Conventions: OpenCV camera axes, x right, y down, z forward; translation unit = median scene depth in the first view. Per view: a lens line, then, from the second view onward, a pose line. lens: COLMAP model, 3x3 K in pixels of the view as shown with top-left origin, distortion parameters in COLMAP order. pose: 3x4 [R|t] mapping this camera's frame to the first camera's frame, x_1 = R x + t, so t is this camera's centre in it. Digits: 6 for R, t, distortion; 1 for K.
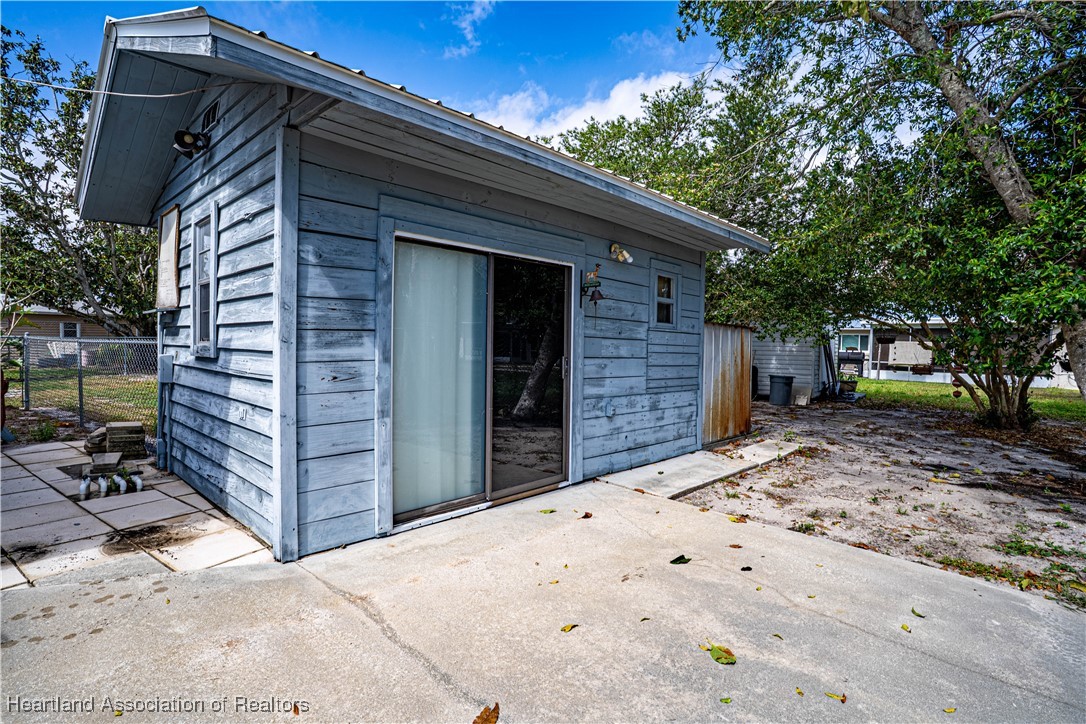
lens RADIAL K [[538.9, 0, 543.0], [0, 538.9, 362.0], [0, 0, 1]] dist [-0.074631, 0.034703]
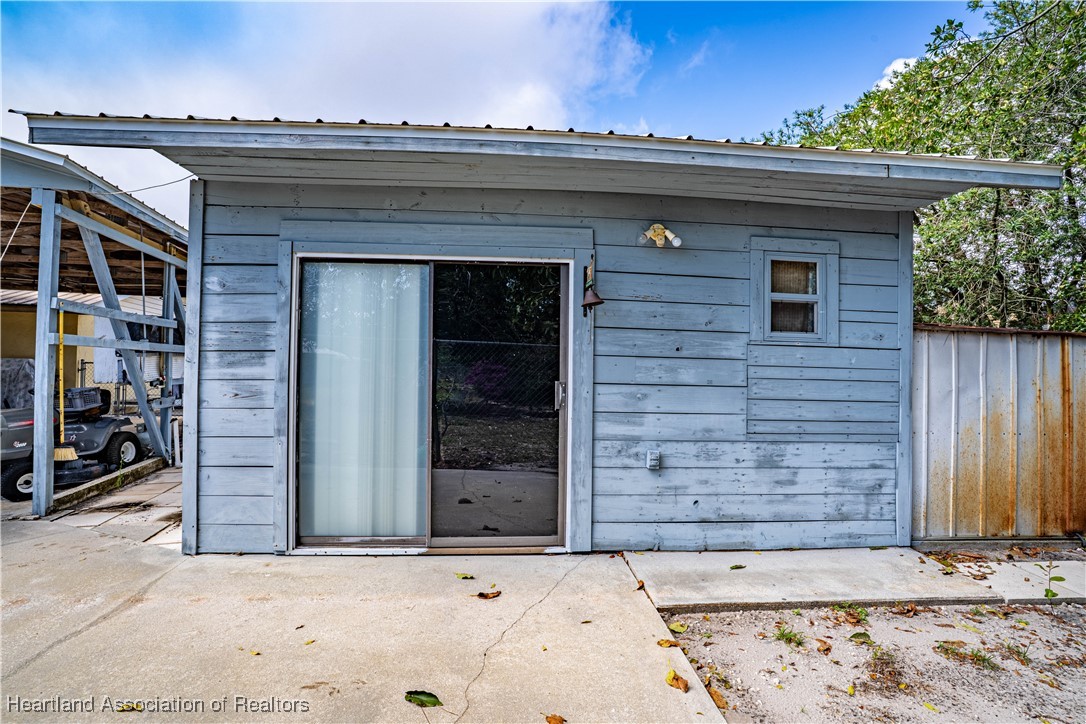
lens RADIAL K [[538.9, 0, 543.0], [0, 538.9, 362.0], [0, 0, 1]] dist [-0.074631, 0.034703]
pose [[0.738606, -0.015443, -0.673961, 0.544253], [-0.023868, 0.998512, -0.049037, 0.000436], [0.673715, 0.052305, 0.737138, 0.424131]]
